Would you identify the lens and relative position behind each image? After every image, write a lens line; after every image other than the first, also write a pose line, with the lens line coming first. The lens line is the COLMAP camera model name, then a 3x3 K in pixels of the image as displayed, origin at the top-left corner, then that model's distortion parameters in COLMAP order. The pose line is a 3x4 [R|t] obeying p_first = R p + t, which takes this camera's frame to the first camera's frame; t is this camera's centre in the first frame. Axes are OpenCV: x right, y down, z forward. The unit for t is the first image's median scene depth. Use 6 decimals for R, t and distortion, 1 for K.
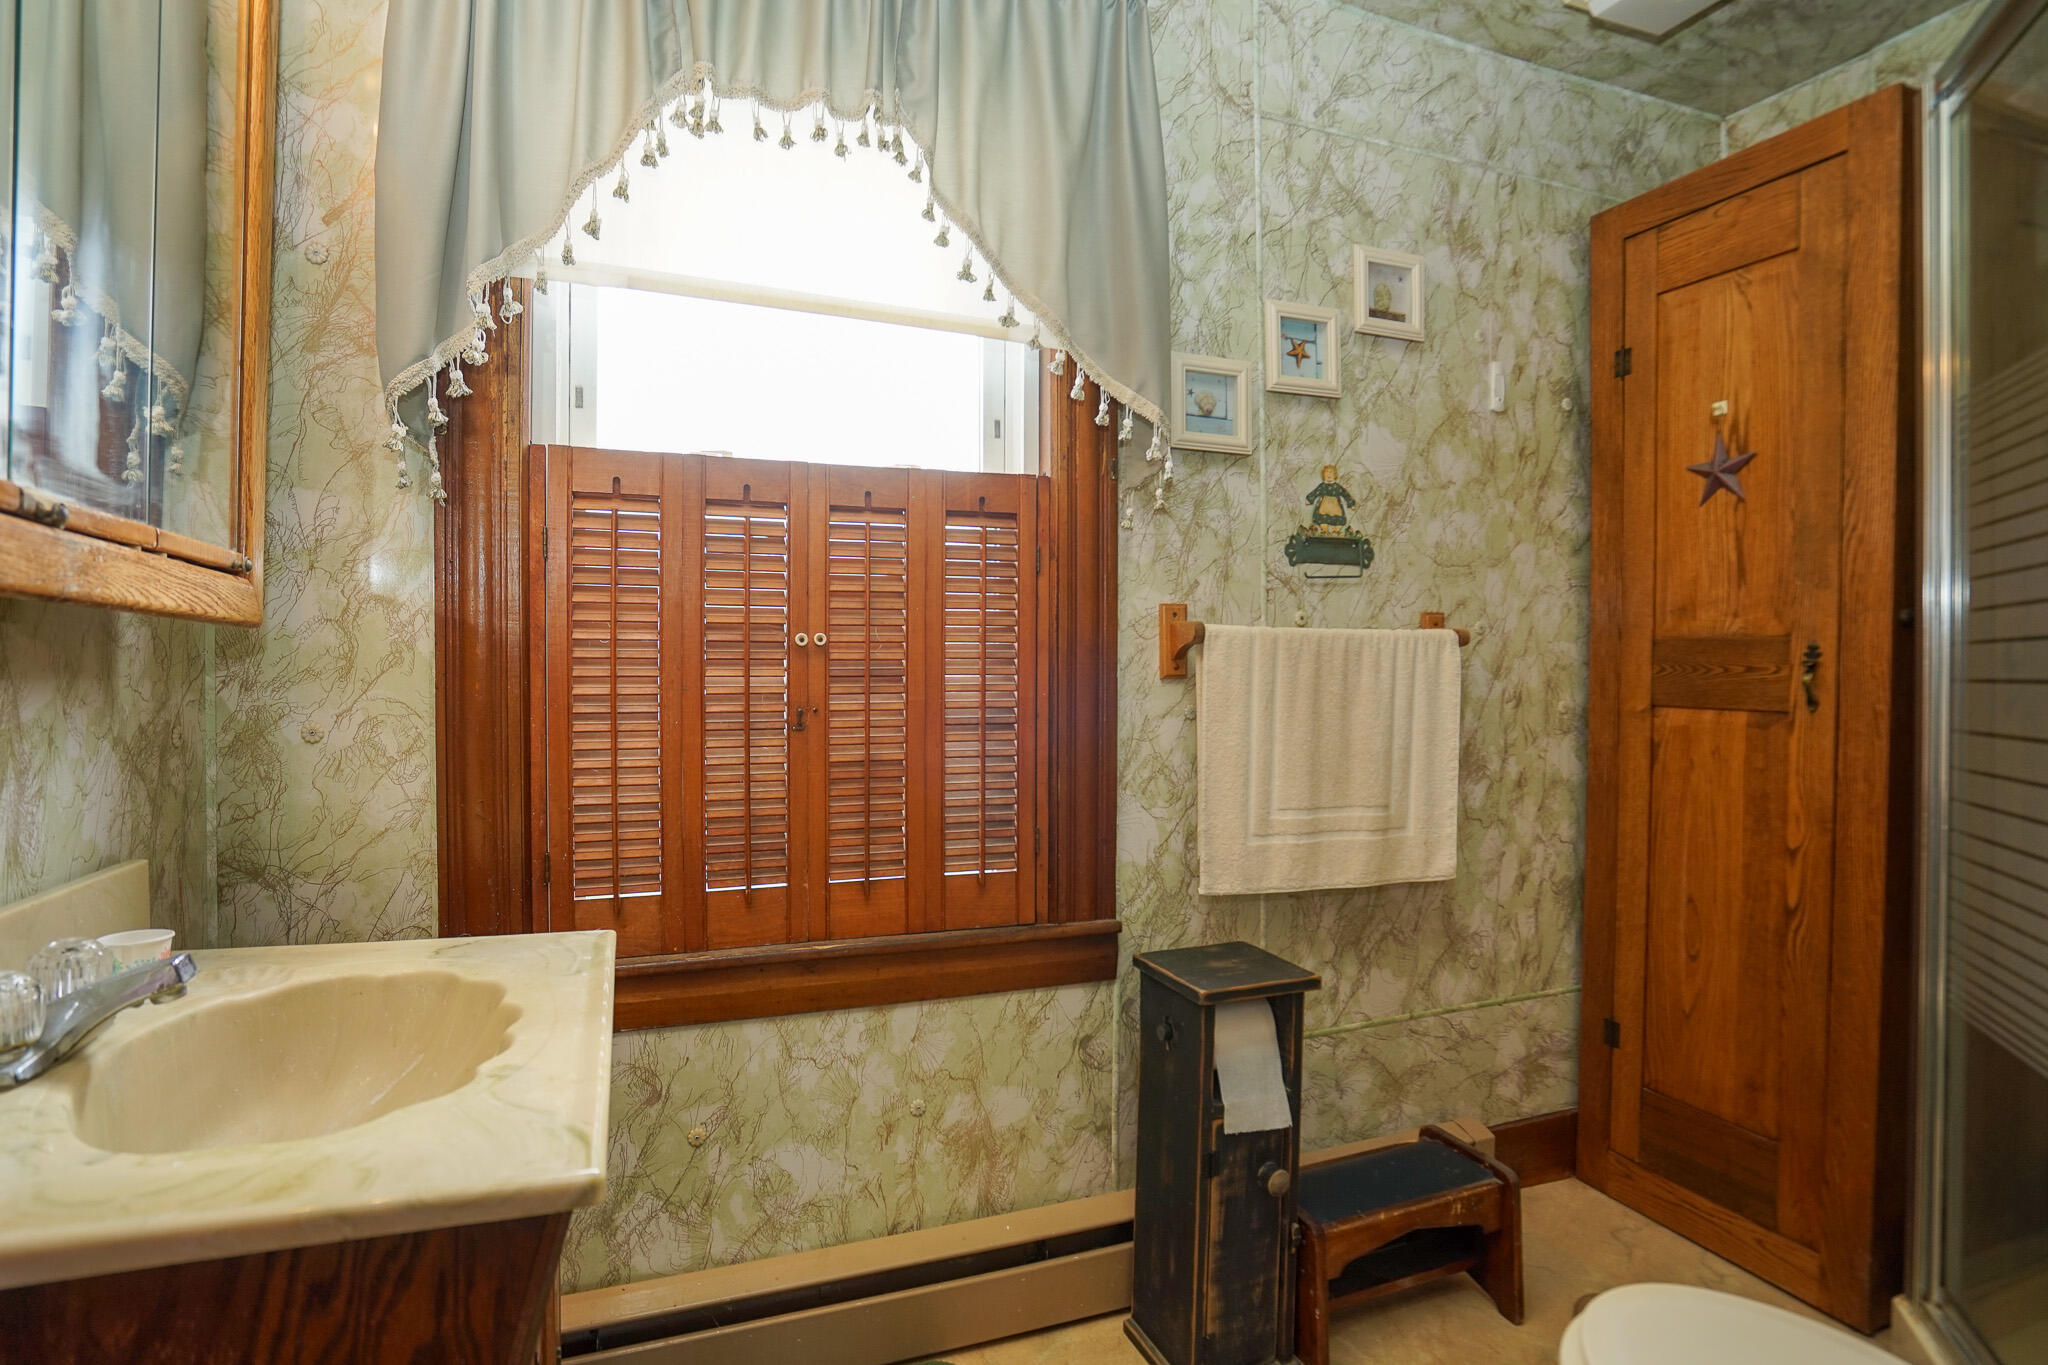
lens RADIAL K [[1064.7, 0, 1018.5], [0, 1064.7, 687.6], [0, 0, 1]] dist [-0.053466, 0.012780]
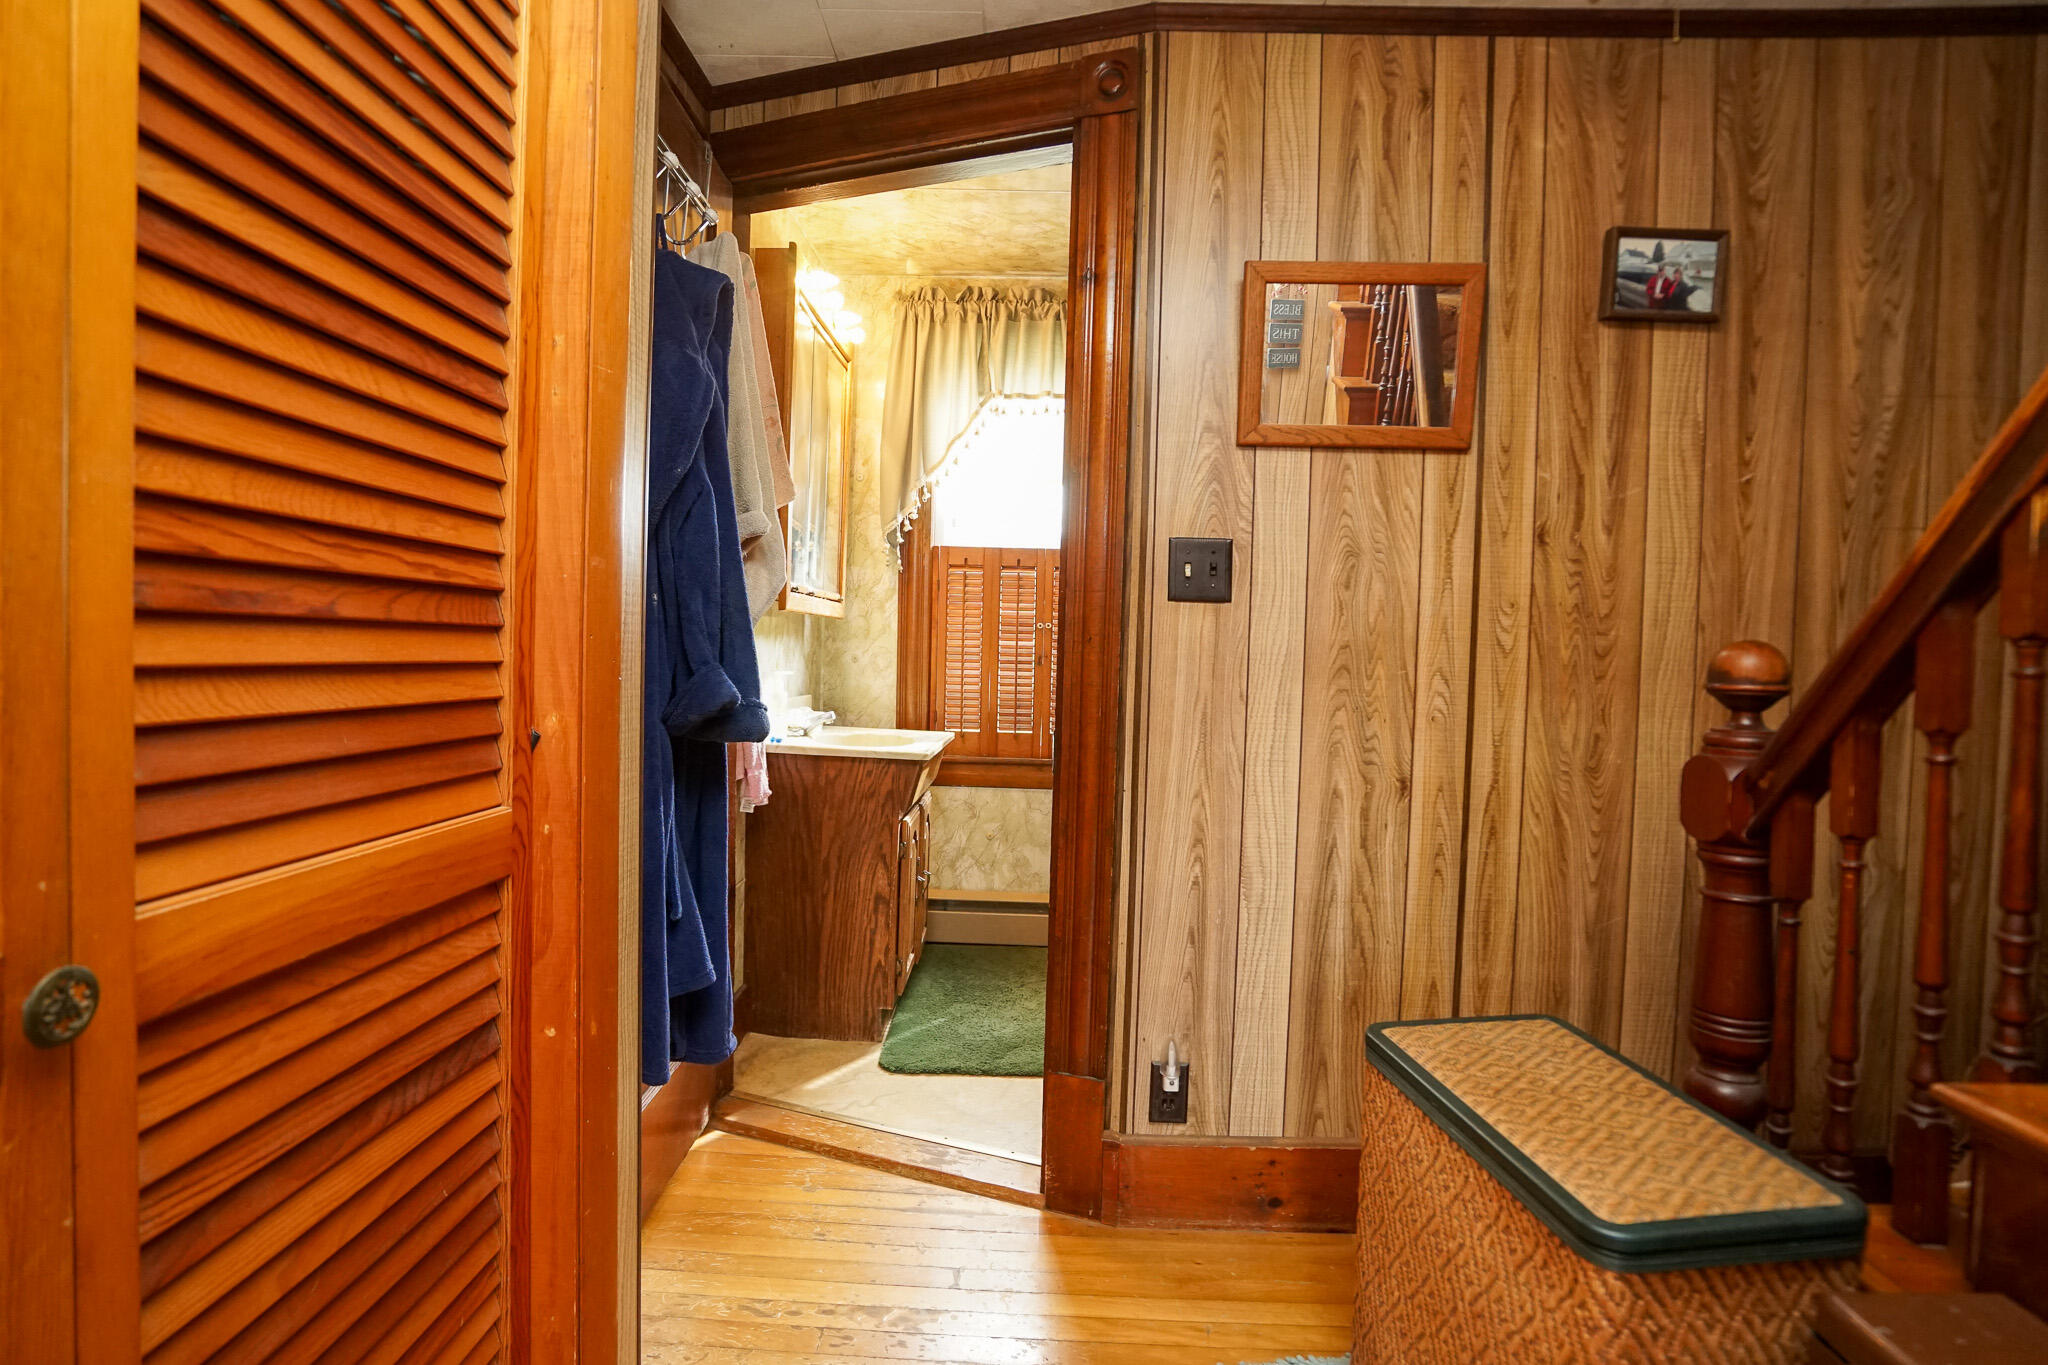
lens RADIAL K [[964.4, 0, 1009.5], [0, 964.4, 676.0], [0, 0, 1]] dist [-0.050408, 0.020437]
pose [[0.924239, 0.036432, -0.380072, 0.612211], [-0.030049, 0.999290, 0.022714, 0.020851], [0.380630, -0.009573, 0.924678, -1.104087]]
